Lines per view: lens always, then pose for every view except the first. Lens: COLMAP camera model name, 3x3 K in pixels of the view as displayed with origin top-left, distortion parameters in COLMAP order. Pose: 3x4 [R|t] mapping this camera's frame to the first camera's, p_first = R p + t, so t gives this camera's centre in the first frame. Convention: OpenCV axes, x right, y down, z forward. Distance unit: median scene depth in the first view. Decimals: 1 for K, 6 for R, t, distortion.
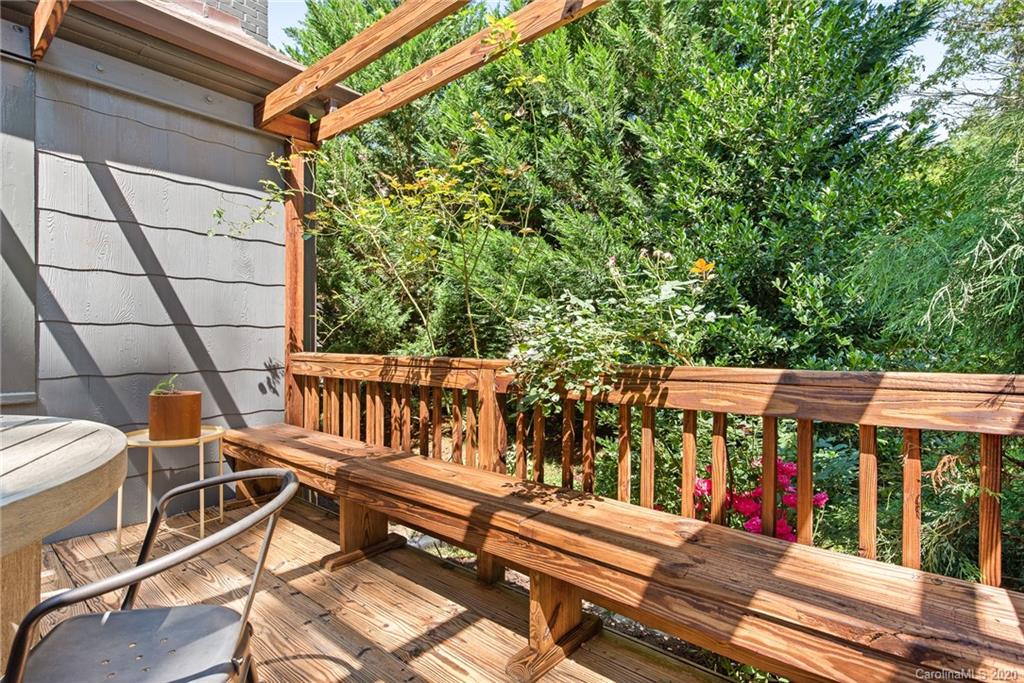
lens RADIAL K [[500.8, 0, 512.0], [0, 500.8, 341.5], [0, 0, 1]] dist [0.000478, -0.000012]
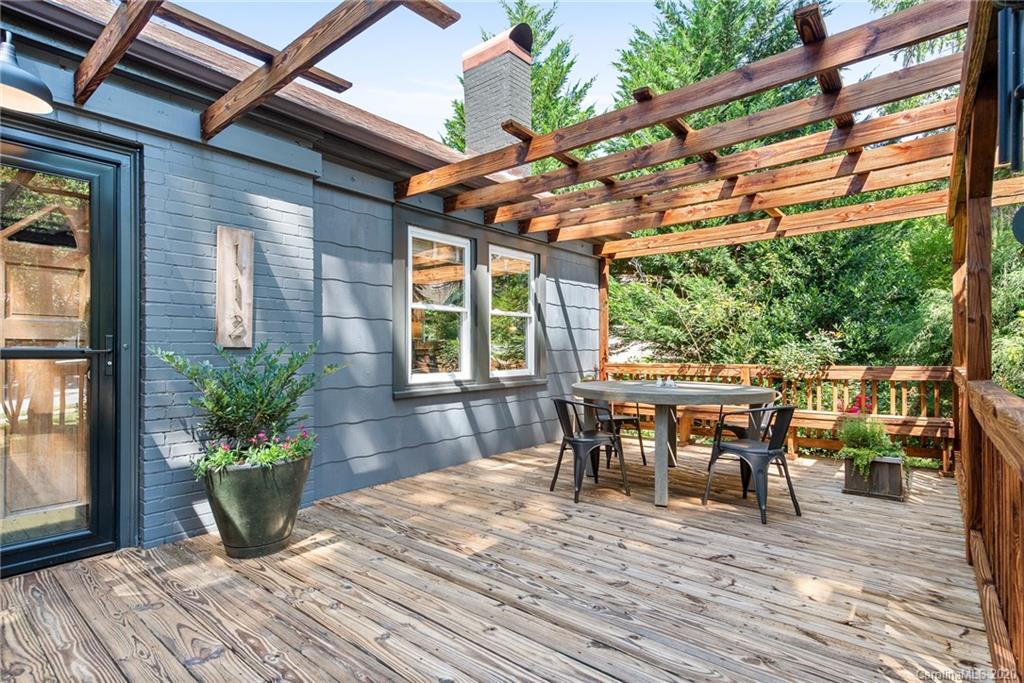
lens RADIAL K [[507.2, 0, 514.0], [0, 507.2, 349.3], [0, 0, 1]] dist [-0.000087, -0.000930]
pose [[0.999737, -0.004439, 0.022491, -1.724862], [0.004534, 0.999981, -0.004156, -0.049480], [-0.022472, 0.004257, 0.999738, -2.134673]]
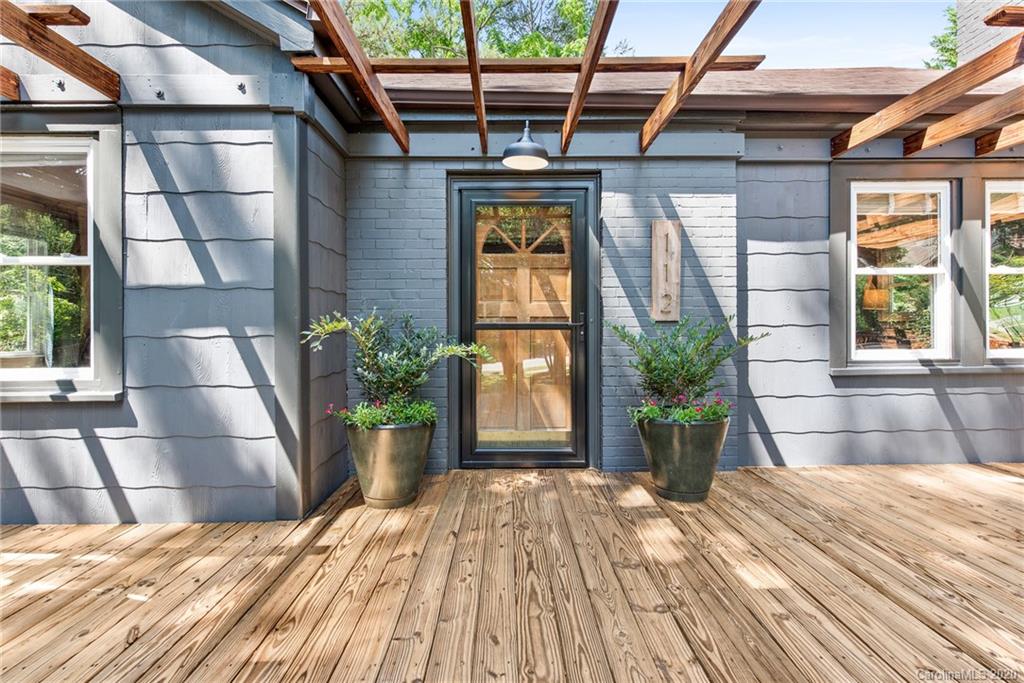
lens RADIAL K [[471.7, 0, 510.4], [0, 471.7, 326.9], [0, 0, 1]] dist [-0.000891, -0.000819]
pose [[0.655844, -0.005072, -0.754879, -1.597117], [0.006063, 0.999981, -0.001451, -0.043595], [0.754872, -0.003625, 0.655862, -2.105612]]
